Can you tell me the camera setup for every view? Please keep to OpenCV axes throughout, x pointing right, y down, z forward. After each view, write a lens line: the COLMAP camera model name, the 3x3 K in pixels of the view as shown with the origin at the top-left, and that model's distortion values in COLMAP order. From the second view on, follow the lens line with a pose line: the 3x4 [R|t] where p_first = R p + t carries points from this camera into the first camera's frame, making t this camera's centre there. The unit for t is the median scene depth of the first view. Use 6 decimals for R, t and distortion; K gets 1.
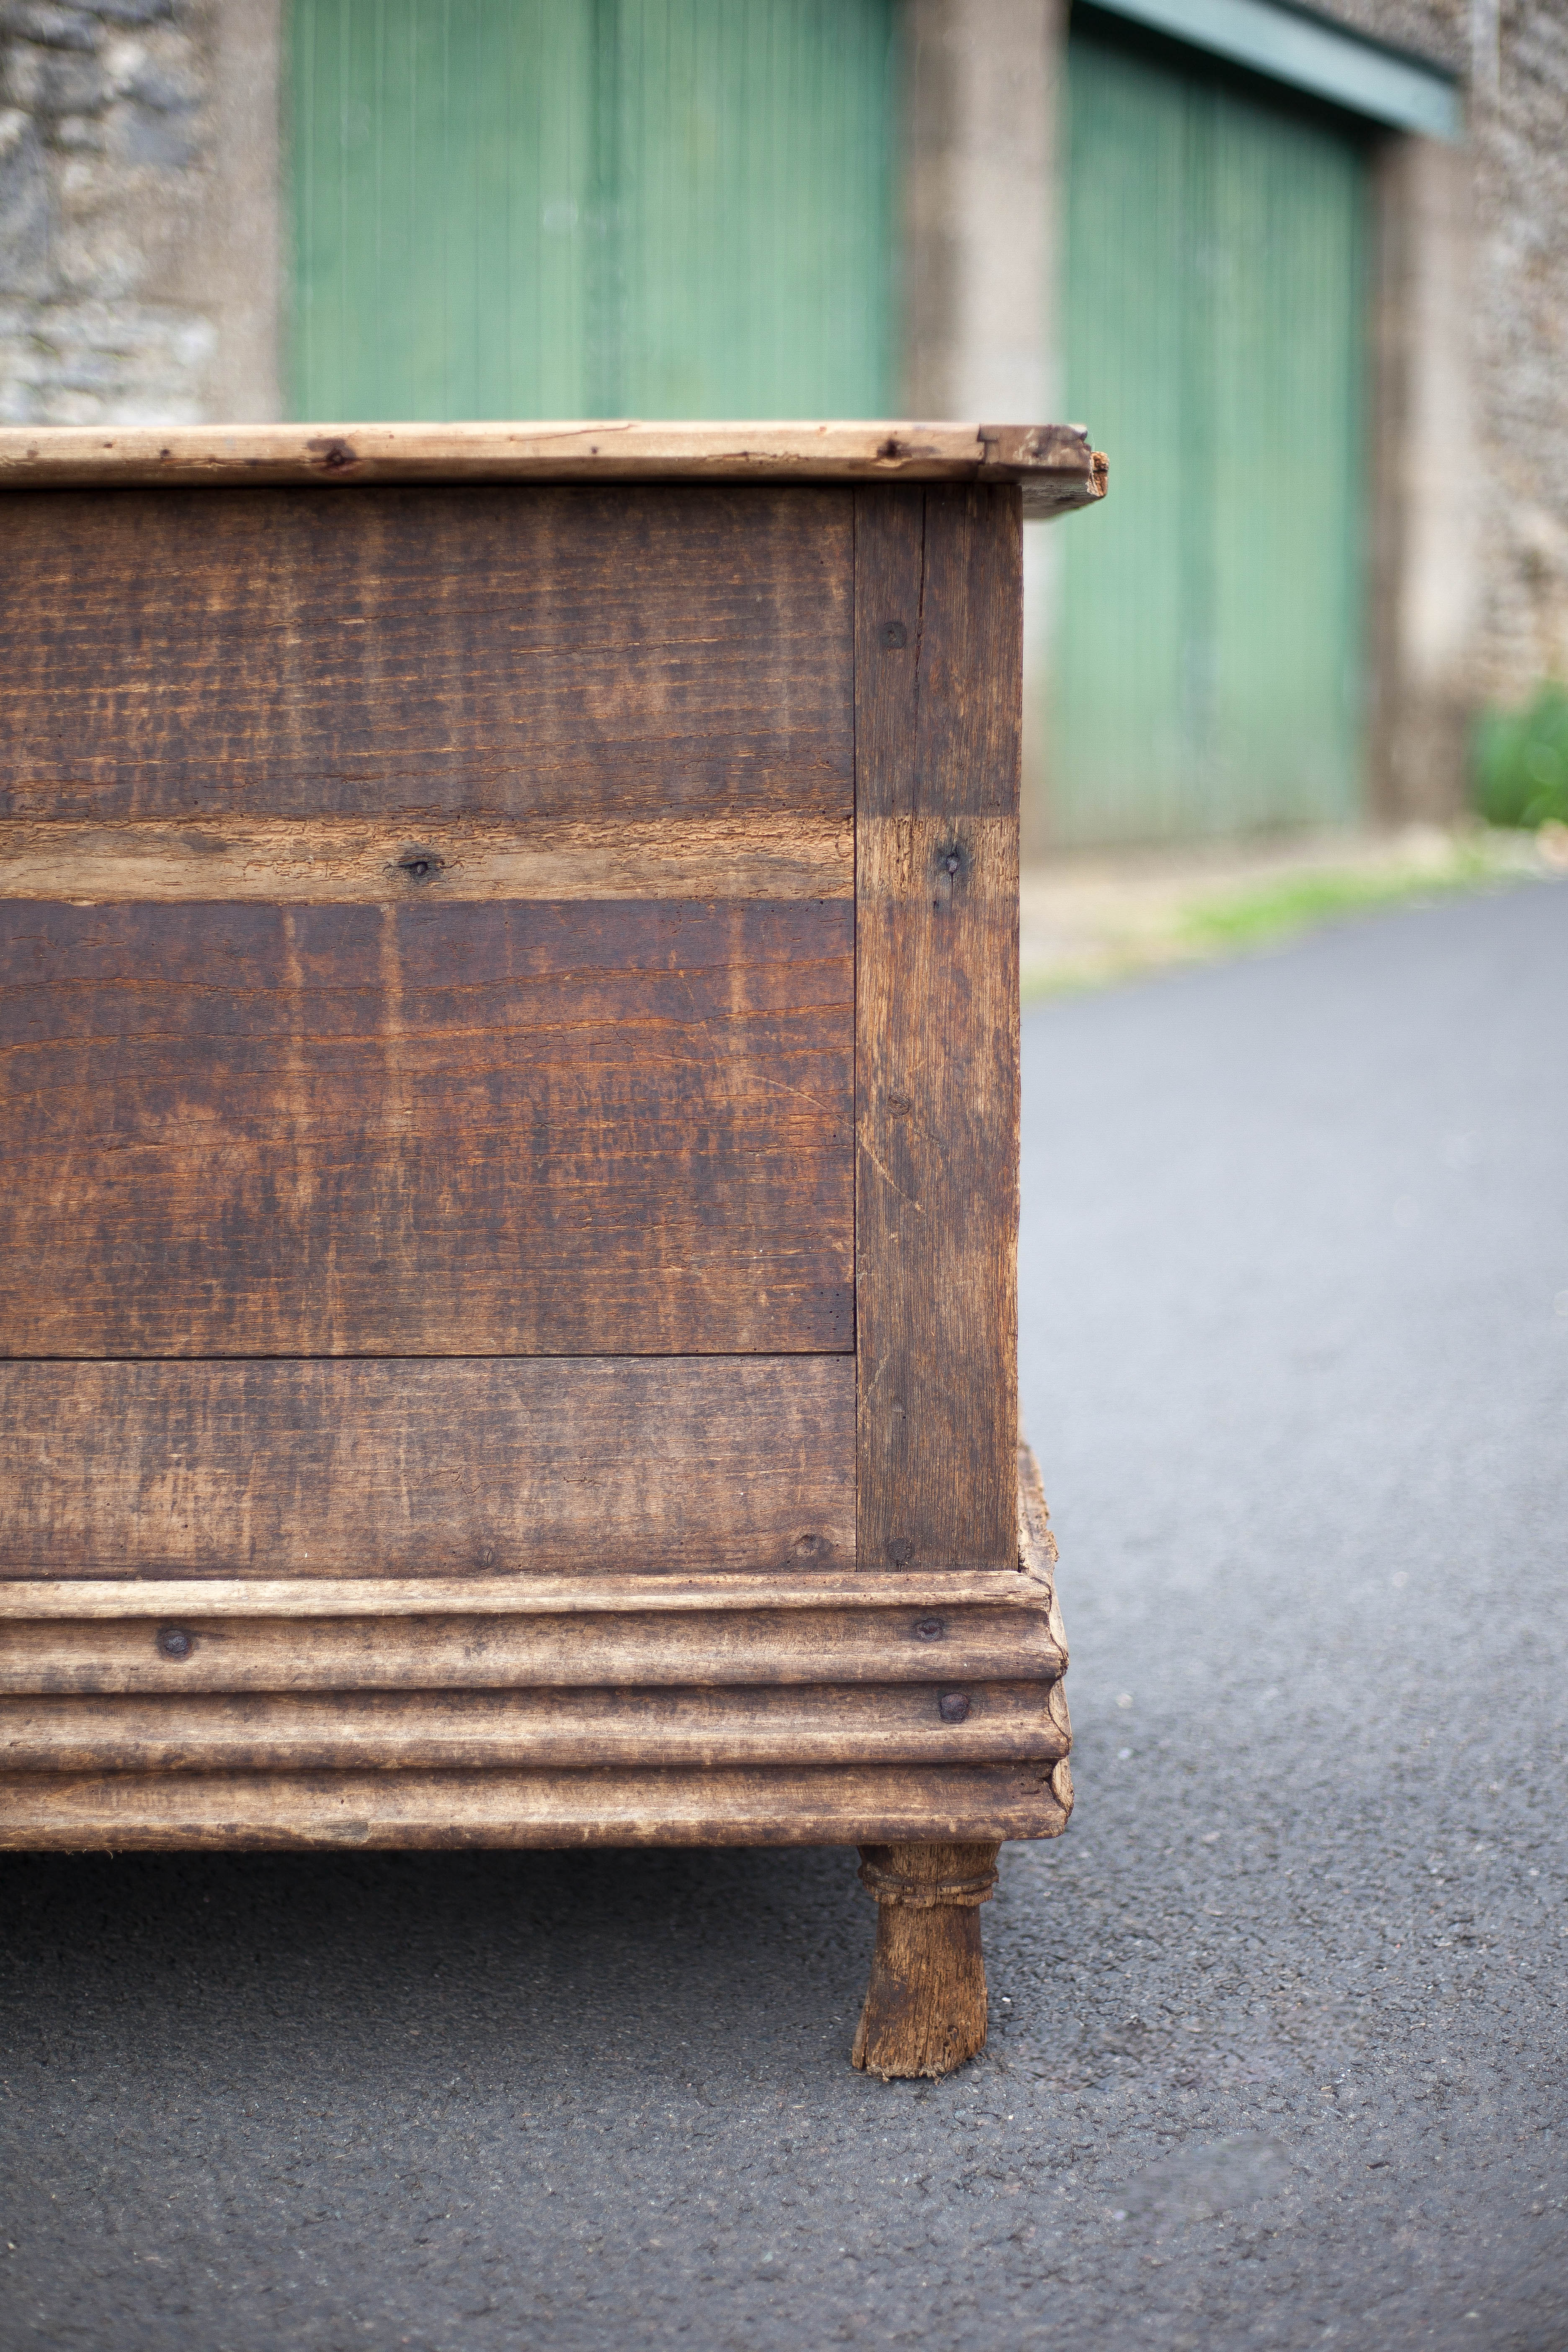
lens RADIAL K [[3523.7, 0, 791.1], [0, 3523.7, 1144.4], [0, 0, 1]] dist [-0.132311, 0.010634]
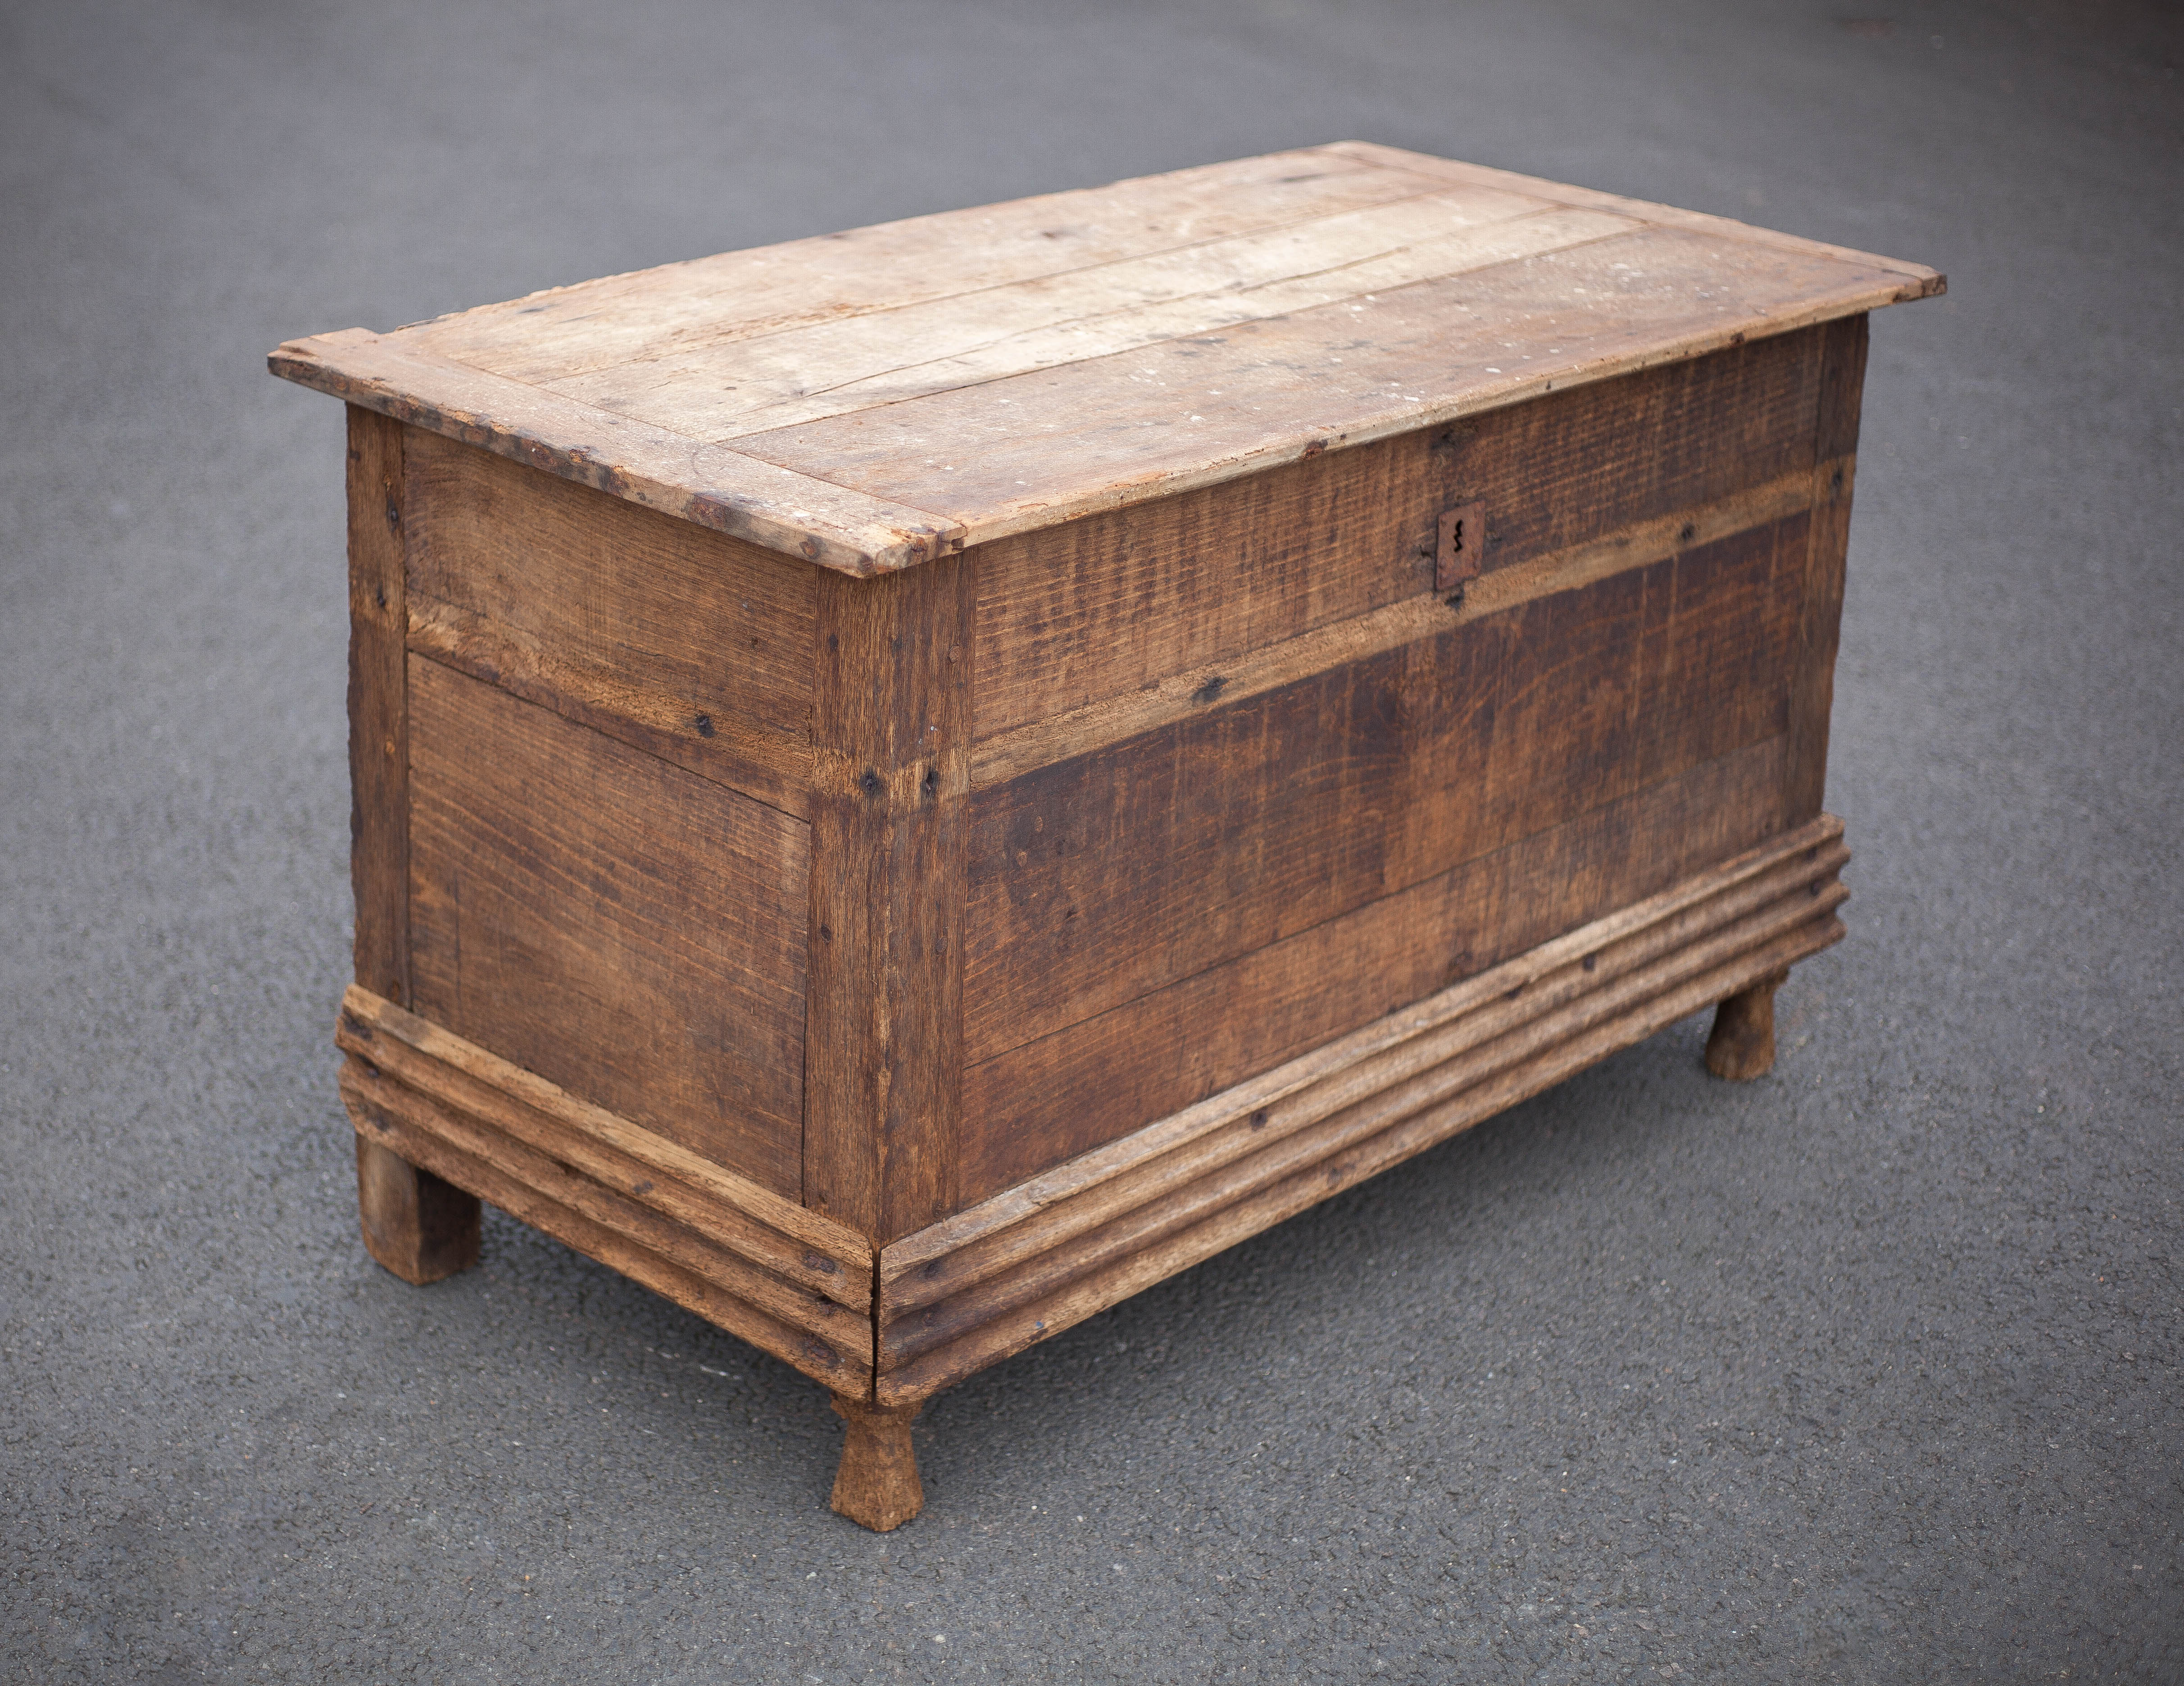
lens RADIAL K [[3756.4, 0, 1095.0], [0, 3756.4, 795.0], [0, 0, 1]] dist [-0.079711, -0.217999]
pose [[0.683917, -0.234559, 0.690826, -1.717311], [0.070565, 0.963735, 0.257362, -0.475834], [-0.726139, -0.127266, 0.675666, -0.141675]]
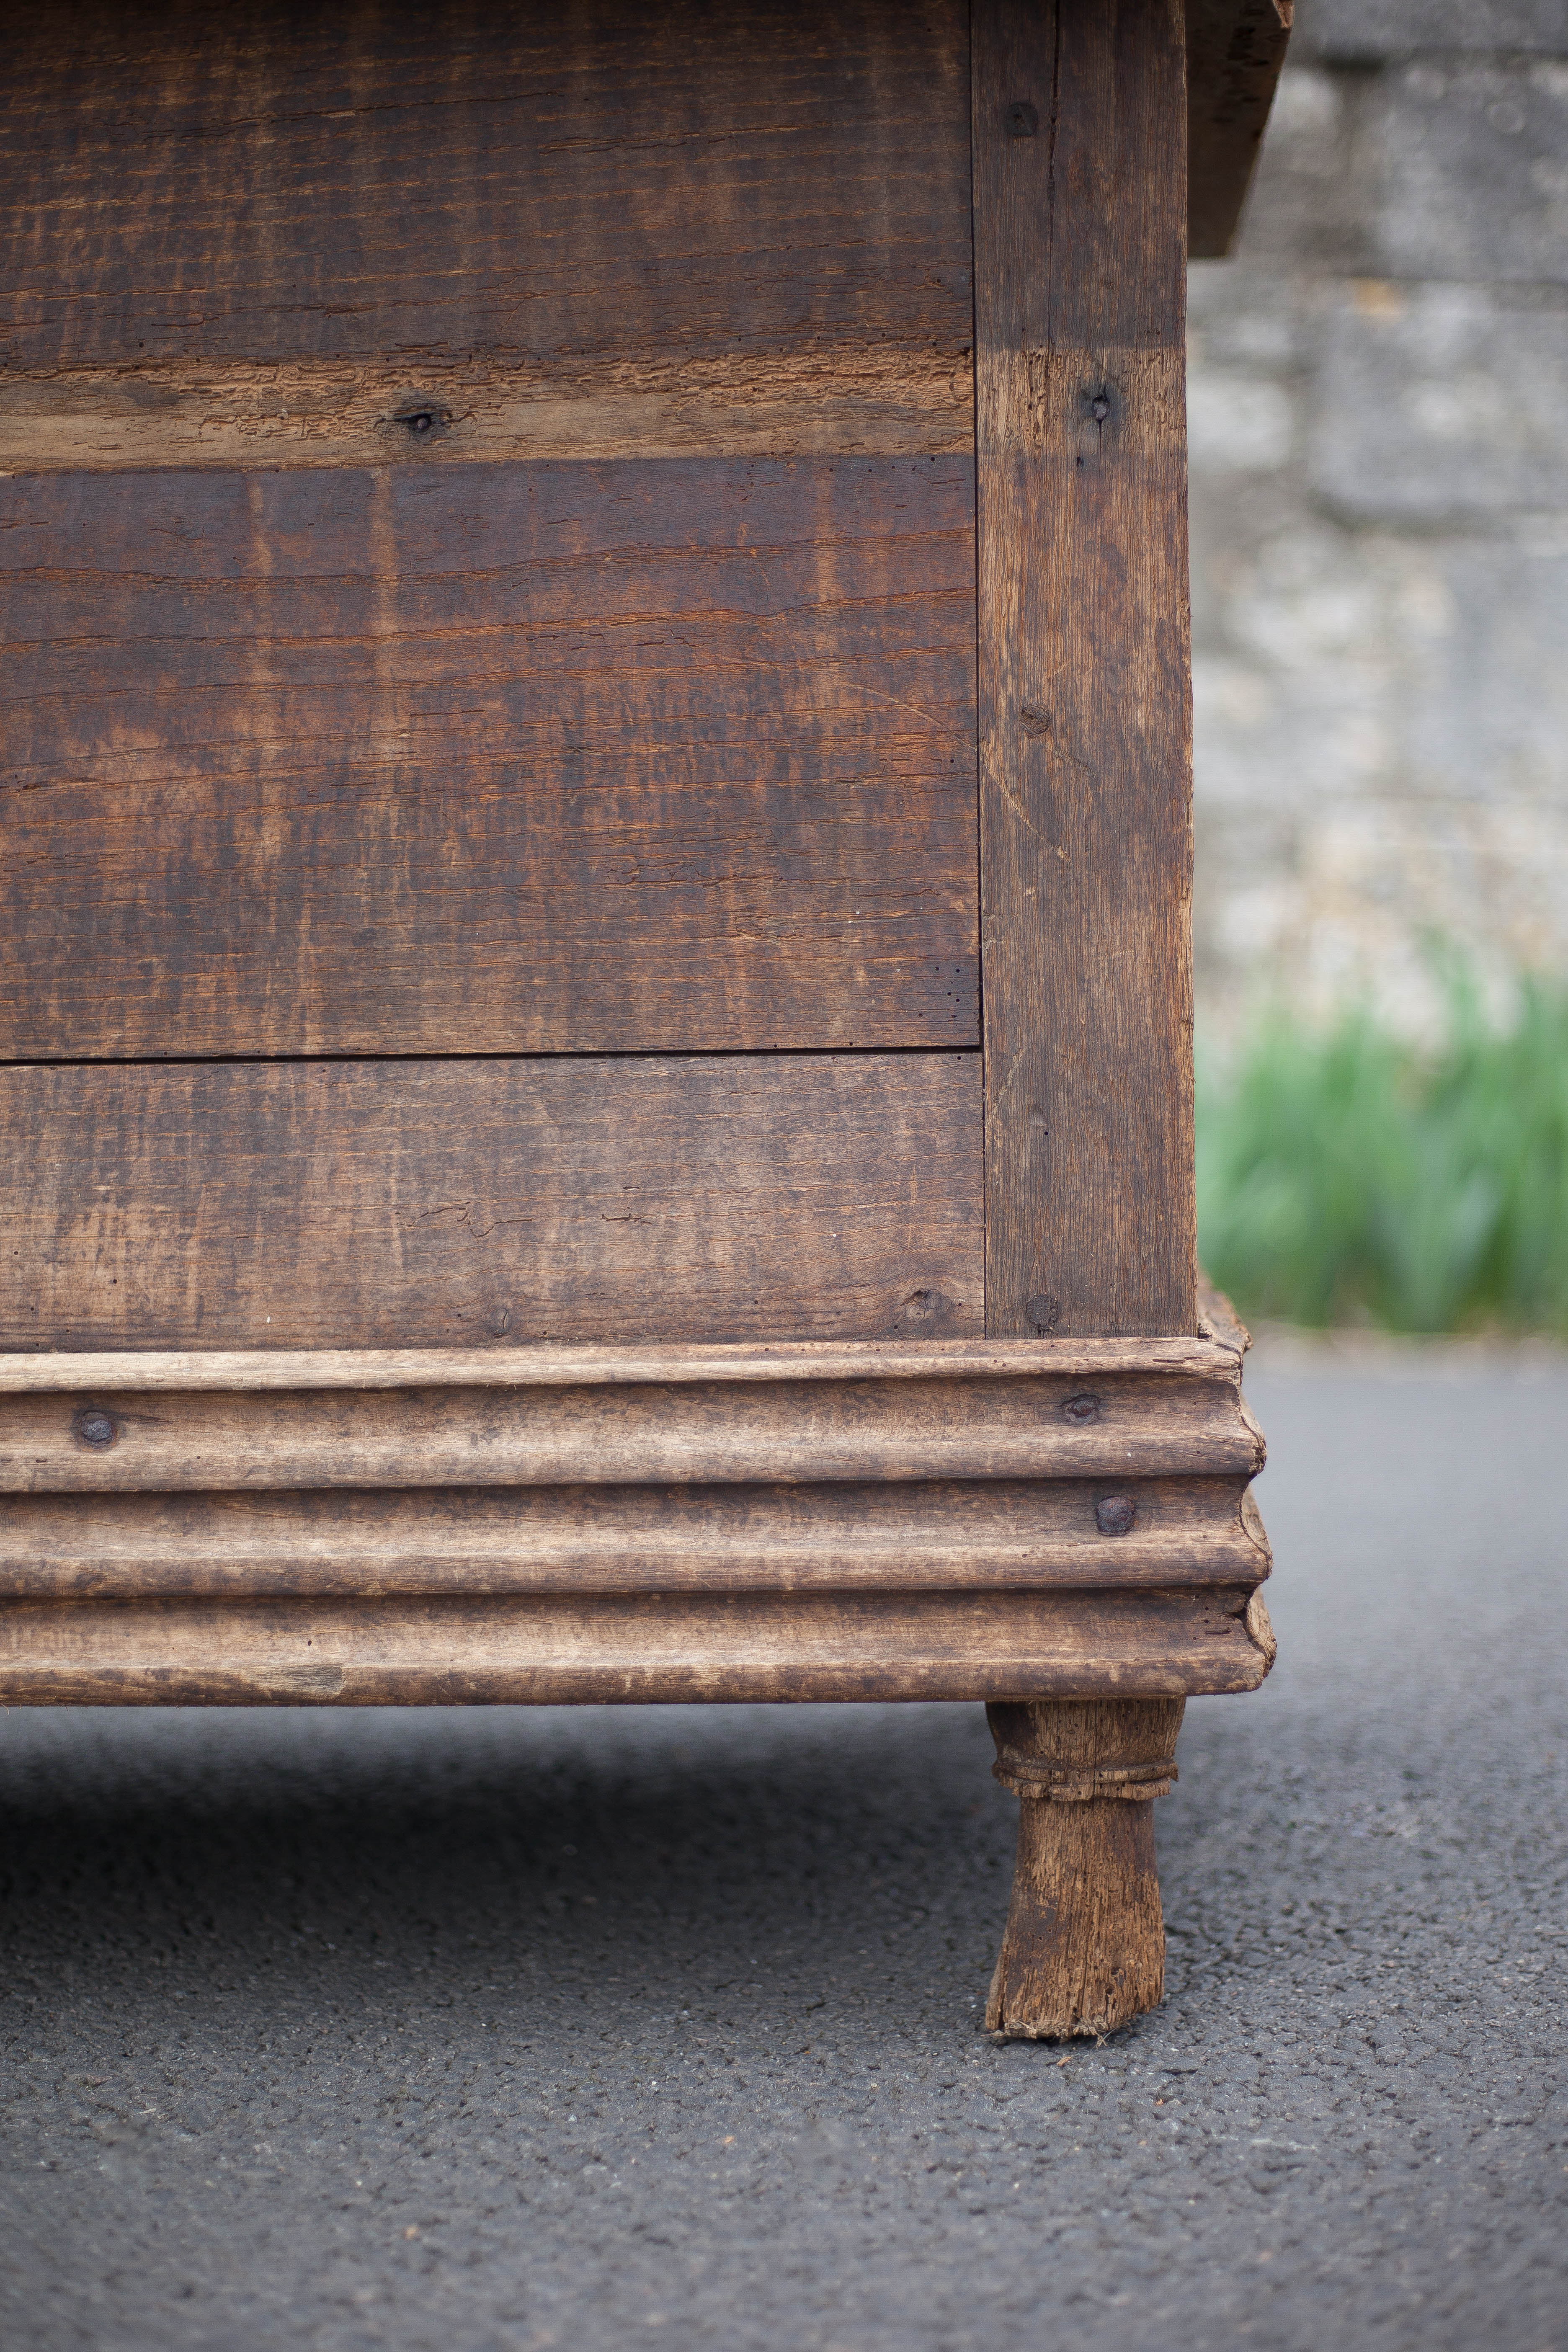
lens RADIAL K [[3523.7, 0, 791.1], [0, 3523.7, 1144.4], [0, 0, 1]] dist [-0.132311, 0.010634]
pose [[0.998636, -0.005186, -0.051961, 0.016687], [-0.000323, 0.994424, -0.105453, 0.162481], [0.052218, 0.105325, 0.993066, 0.240398]]
